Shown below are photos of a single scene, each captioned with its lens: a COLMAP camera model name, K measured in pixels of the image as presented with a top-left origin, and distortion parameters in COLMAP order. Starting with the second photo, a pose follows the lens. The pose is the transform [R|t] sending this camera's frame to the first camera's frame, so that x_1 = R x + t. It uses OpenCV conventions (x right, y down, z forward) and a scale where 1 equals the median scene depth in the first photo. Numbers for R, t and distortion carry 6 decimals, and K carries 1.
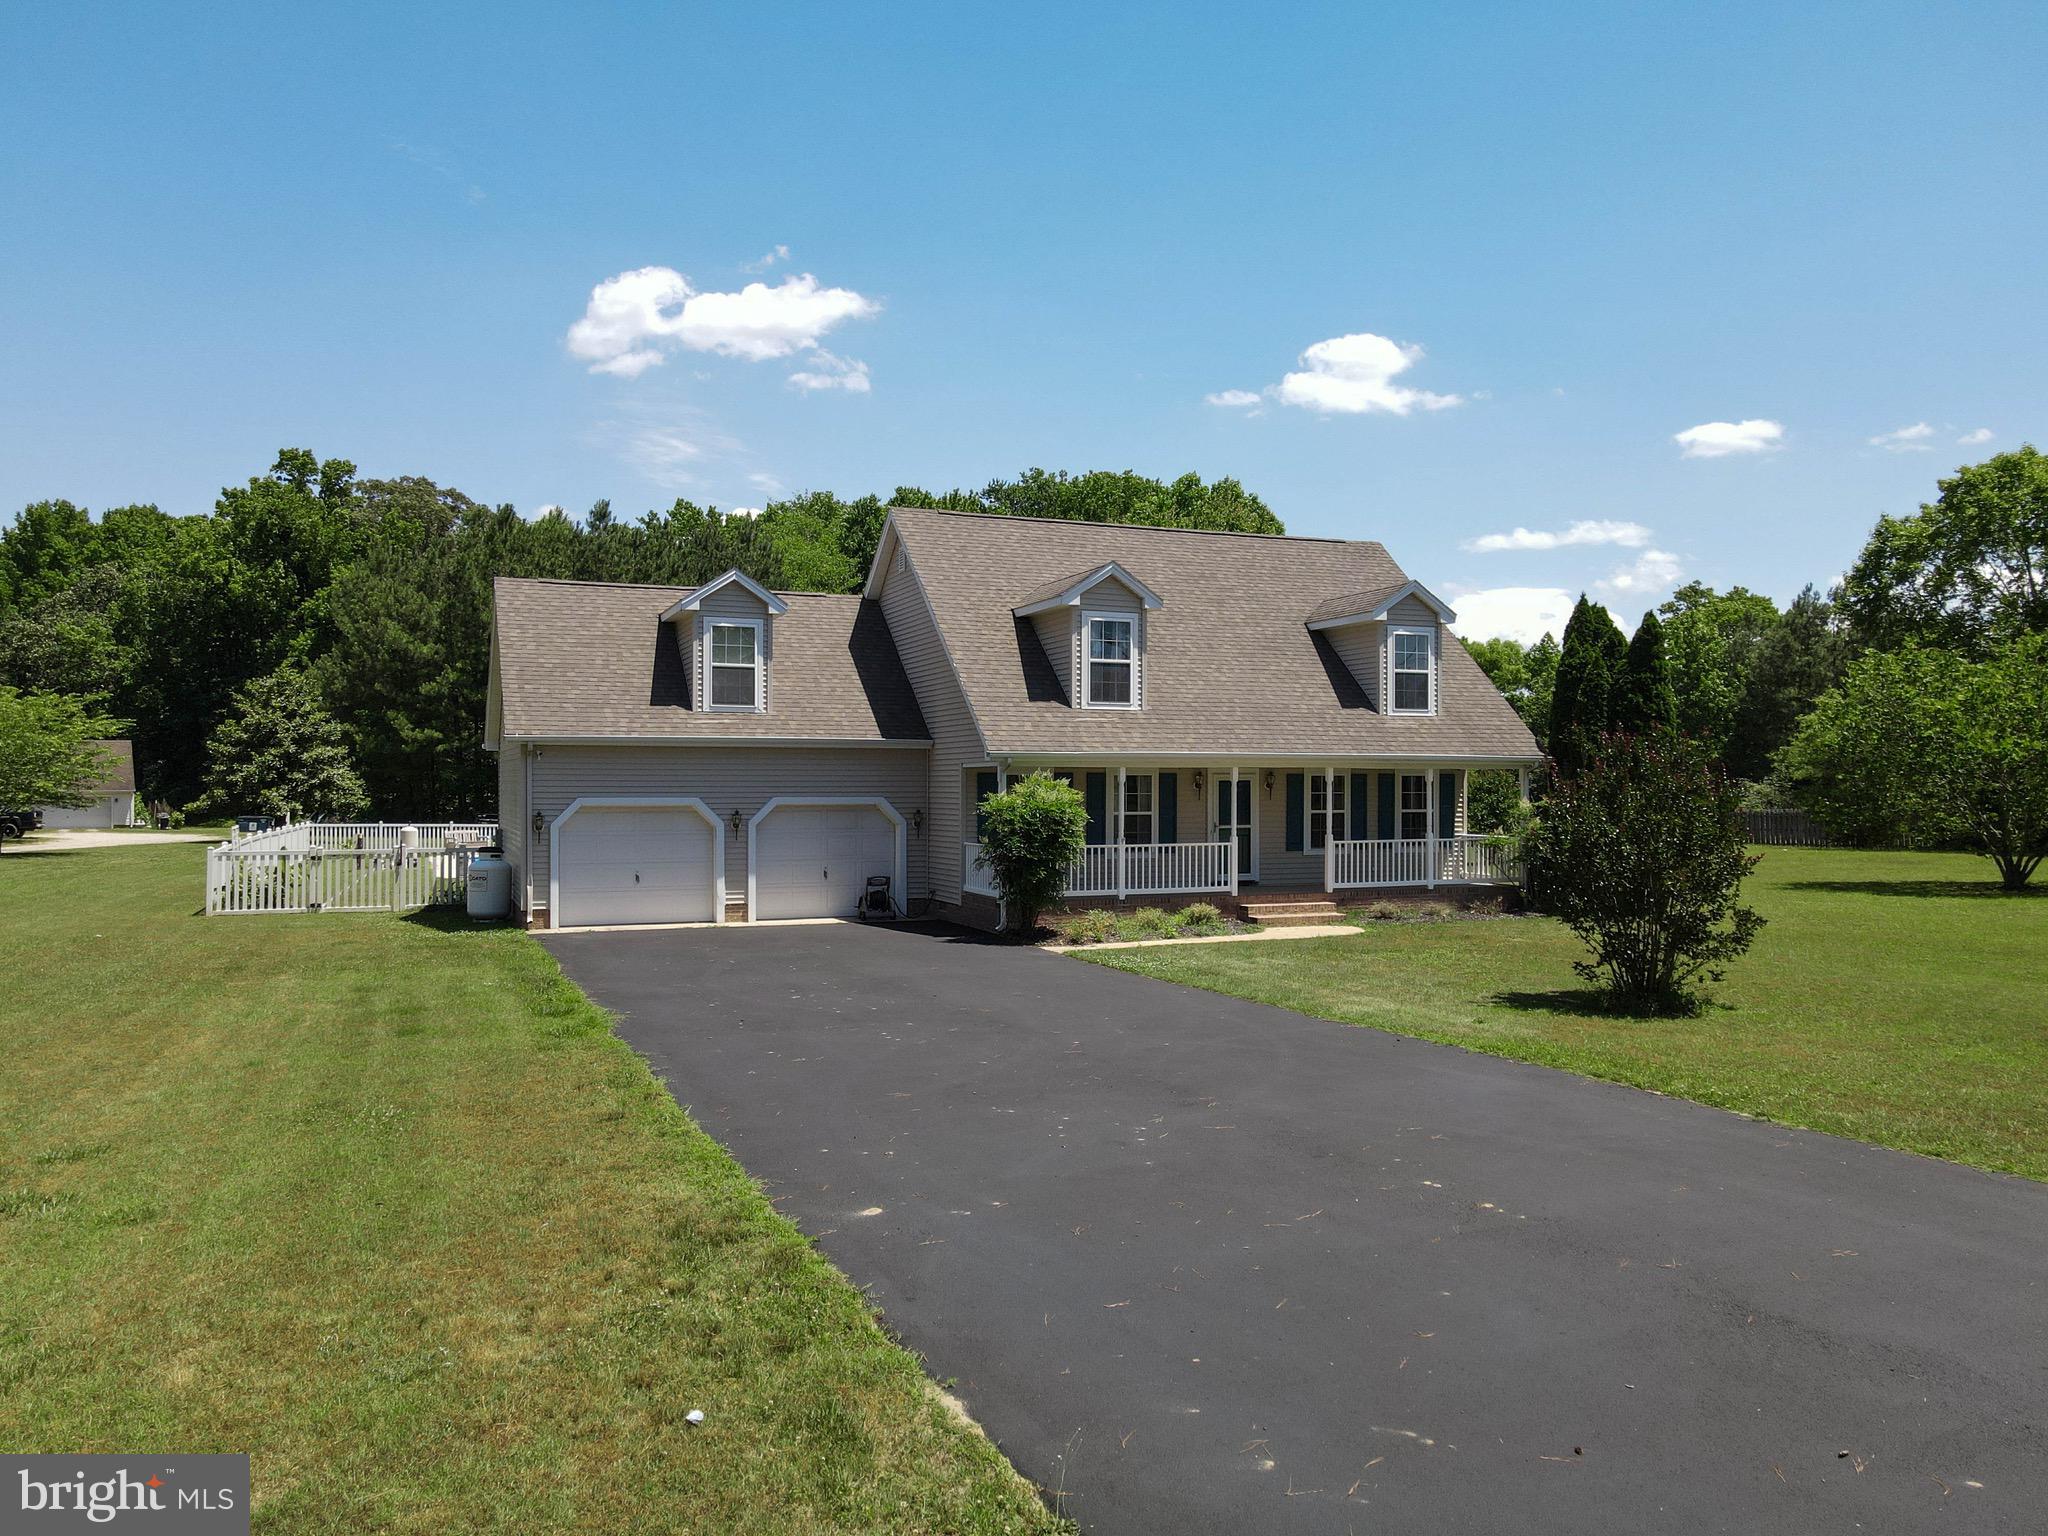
lens RADIAL K [[1489.3, 0, 1024.0], [0, 1489.3, 768.0], [0, 0, 1]] dist [0.045187, -0.066194]
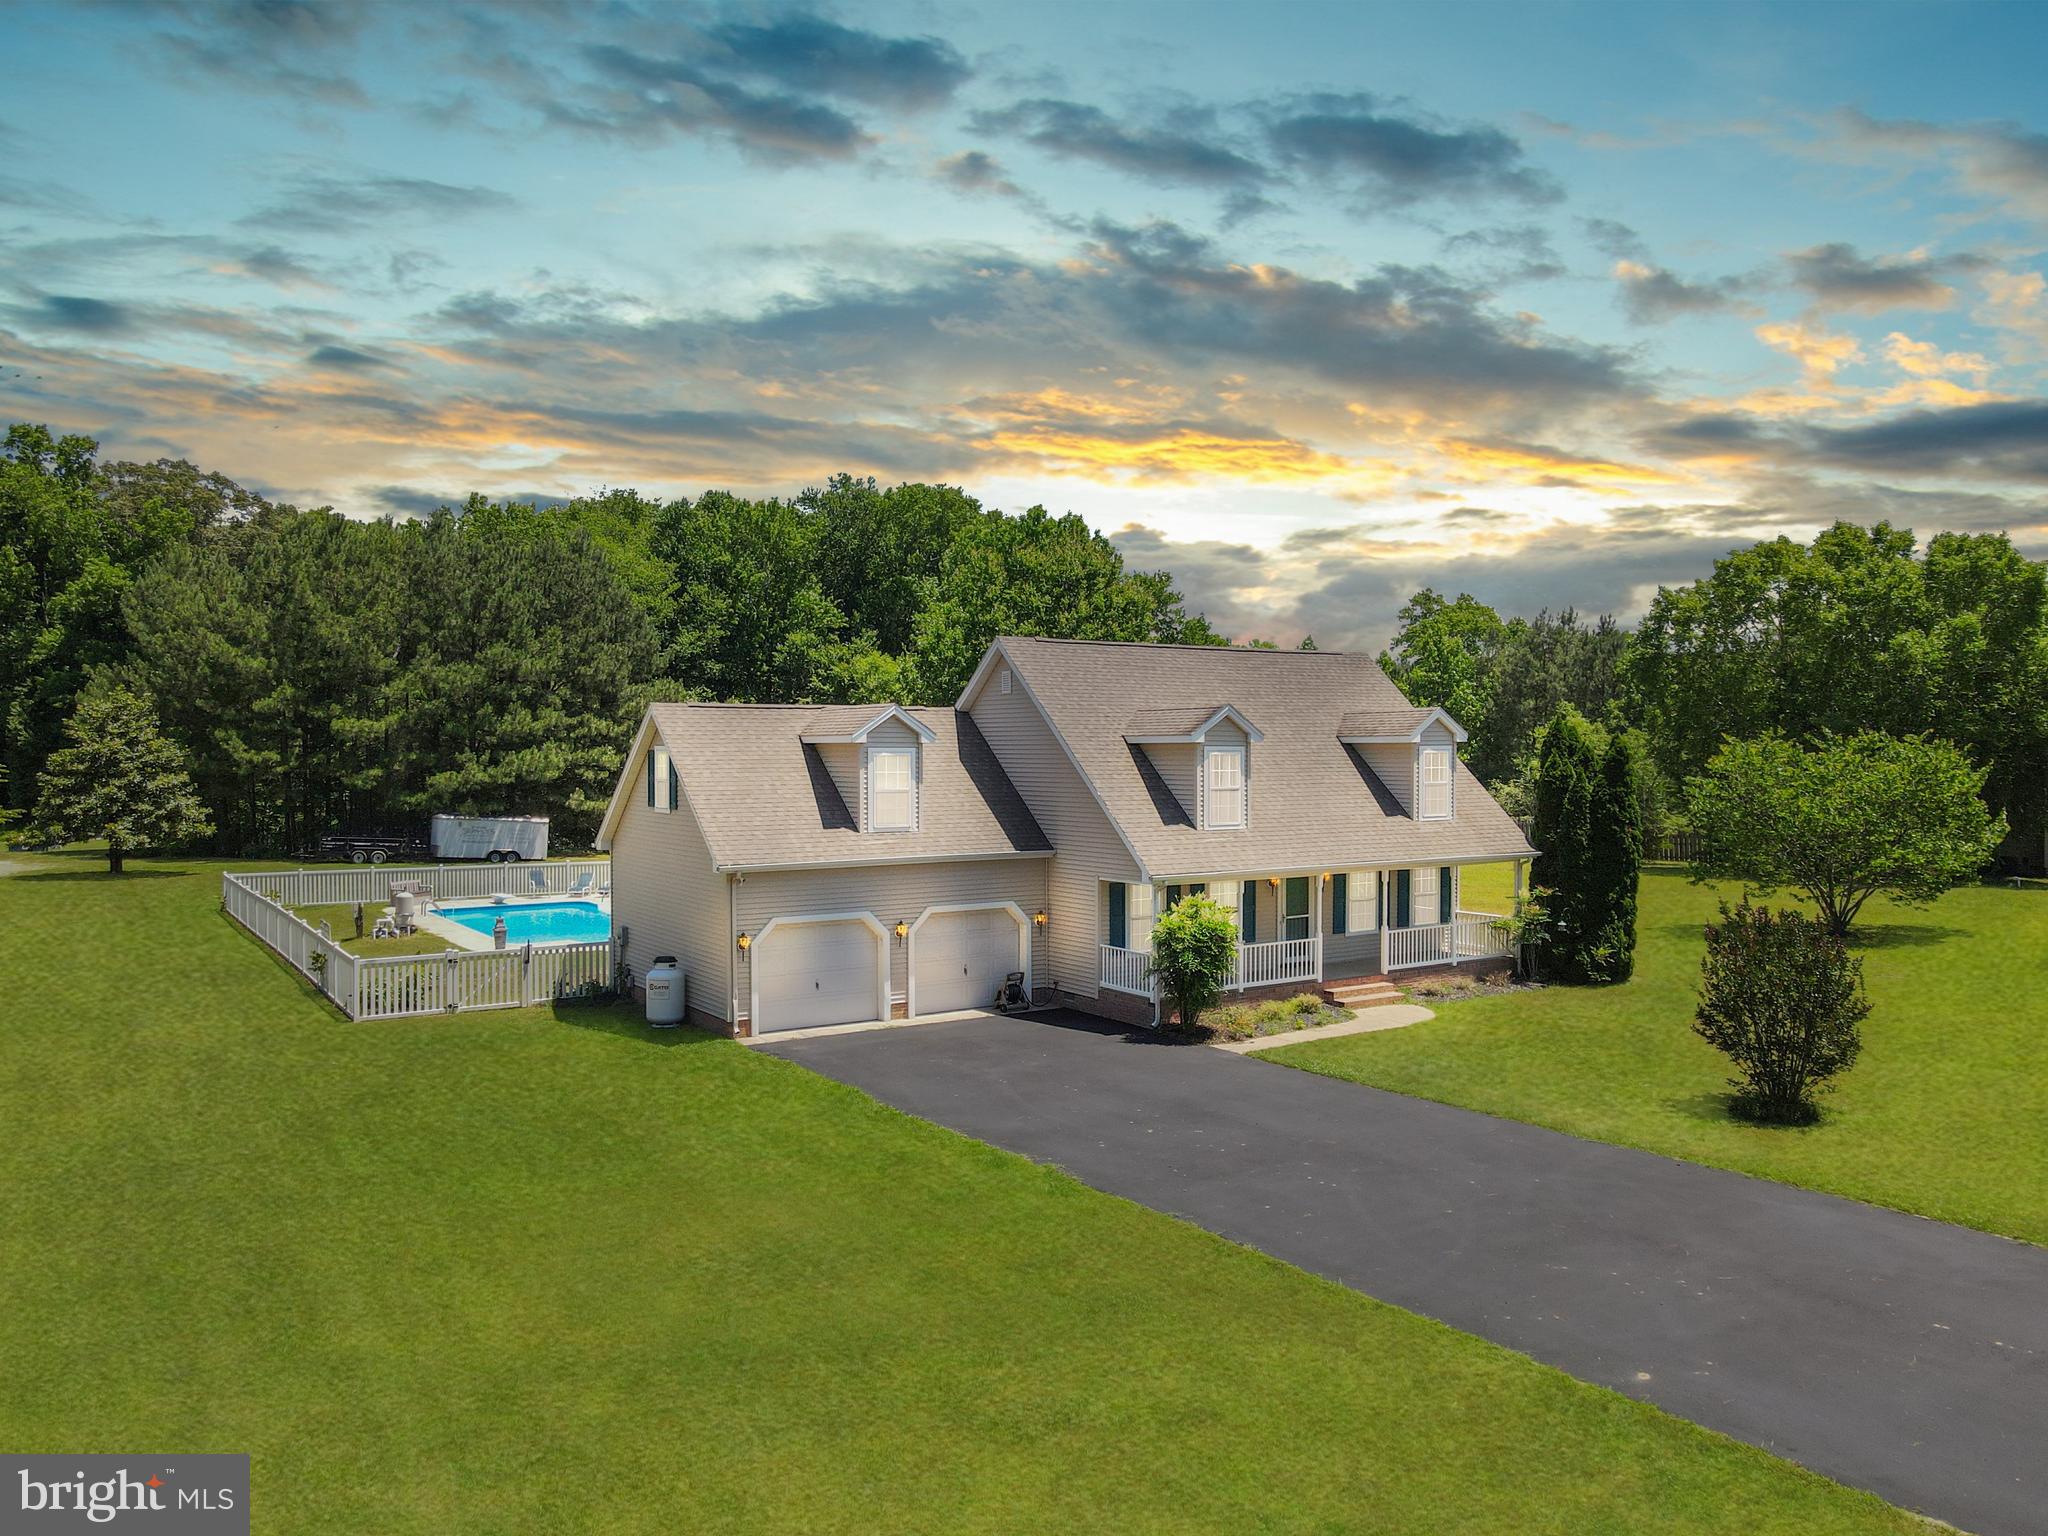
lens RADIAL K [[1487.4, 0, 1024.0], [0, 1487.4, 768.0], [0, 0, 1]] dist [0.007704, 0.007396]
pose [[0.980238, -0.006199, 0.197723, -0.165132], [0.001062, 0.999659, 0.026077, -0.059355], [-0.197817, -0.025352, 0.979911, -0.057949]]
